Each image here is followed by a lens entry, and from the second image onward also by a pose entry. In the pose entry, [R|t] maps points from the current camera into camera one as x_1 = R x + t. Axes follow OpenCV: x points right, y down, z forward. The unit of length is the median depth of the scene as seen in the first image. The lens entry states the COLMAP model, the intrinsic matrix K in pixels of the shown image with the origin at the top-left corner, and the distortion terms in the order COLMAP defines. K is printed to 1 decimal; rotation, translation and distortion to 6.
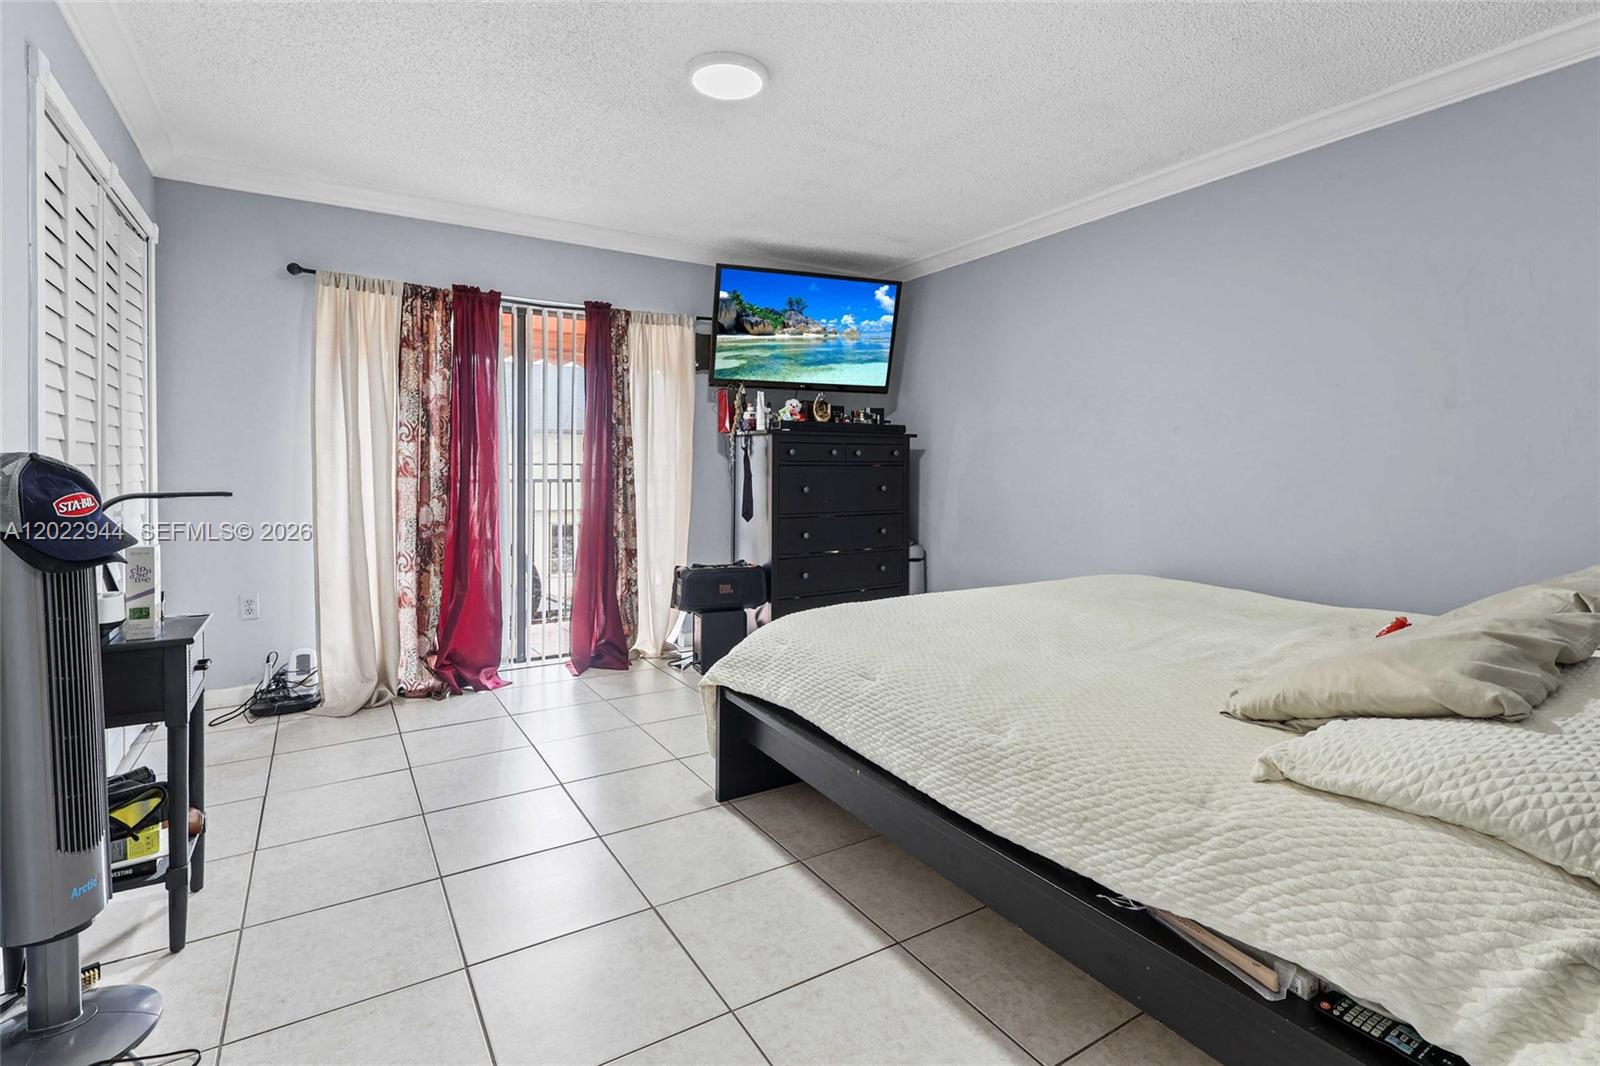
lens RADIAL K [[756.5, 0, 799.3], [0, 756.5, 480.4], [0, 0, 1]] dist [0.001085, -0.000062]
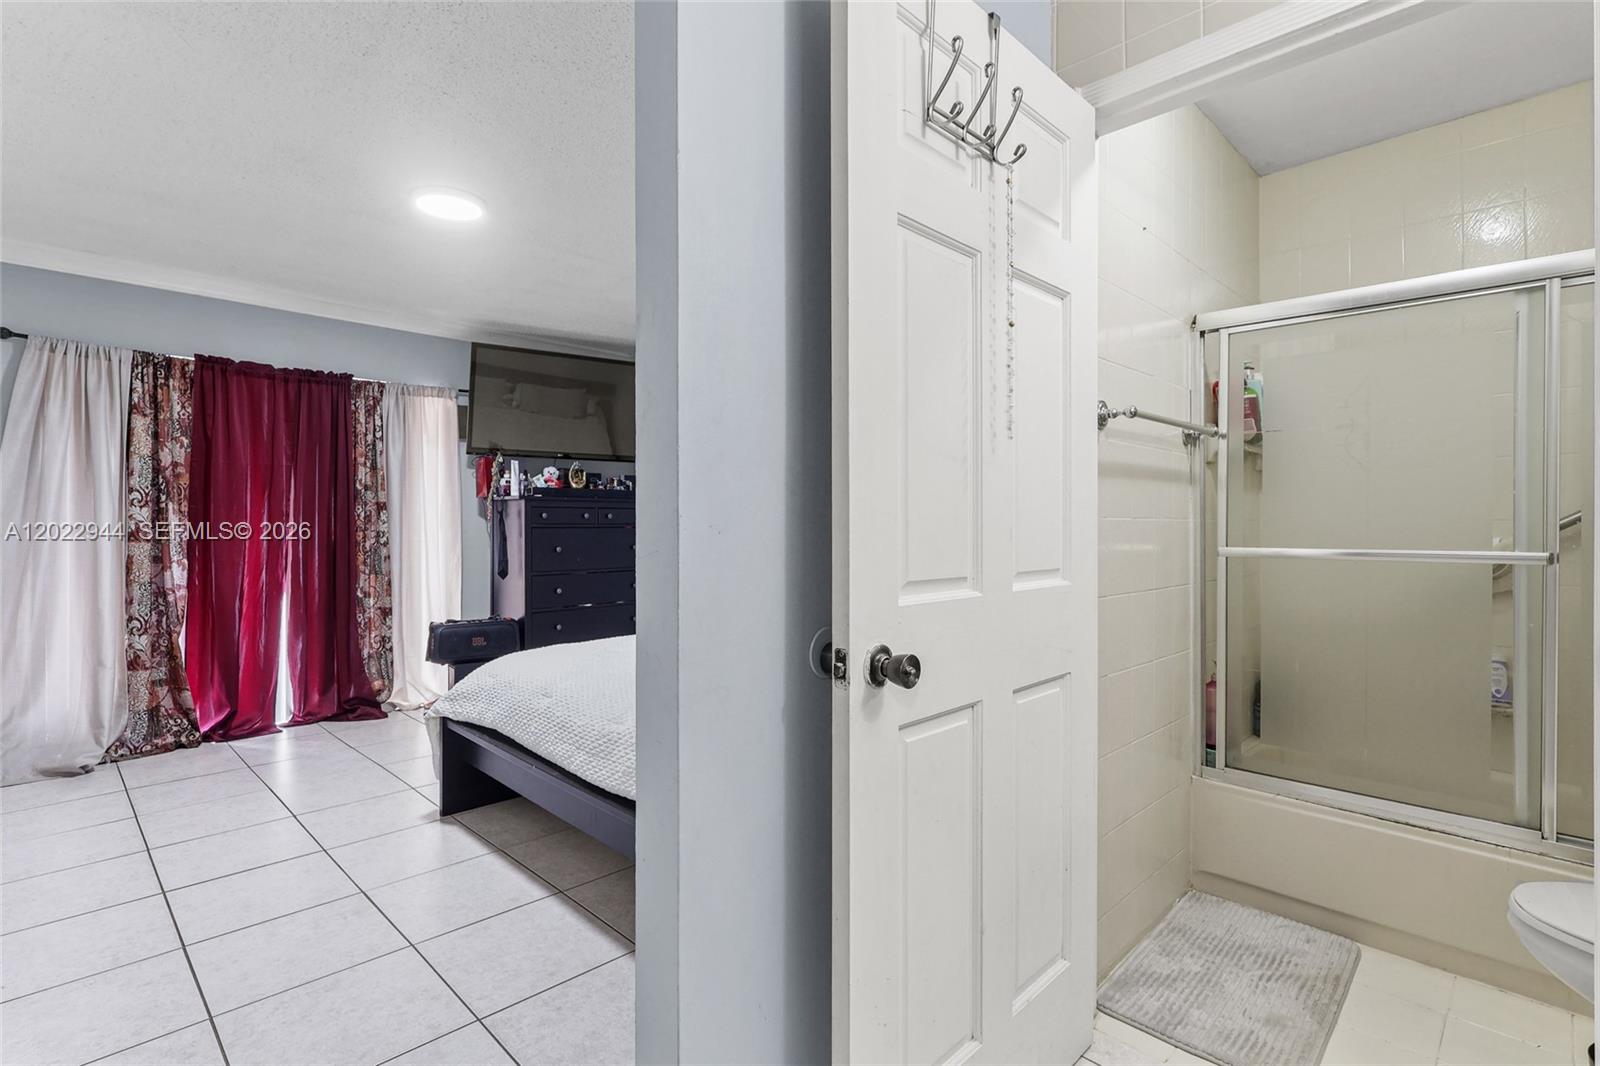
lens RADIAL K [[758.7, 0, 791.6], [0, 758.7, 528.0], [0, 0, 1]] dist [0.001878, 0.000905]
pose [[0.974899, -0.006400, 0.222555, 0.095153], [0.009196, 0.999891, -0.011533, -0.003413], [-0.222457, 0.013290, 0.974852, -0.162479]]
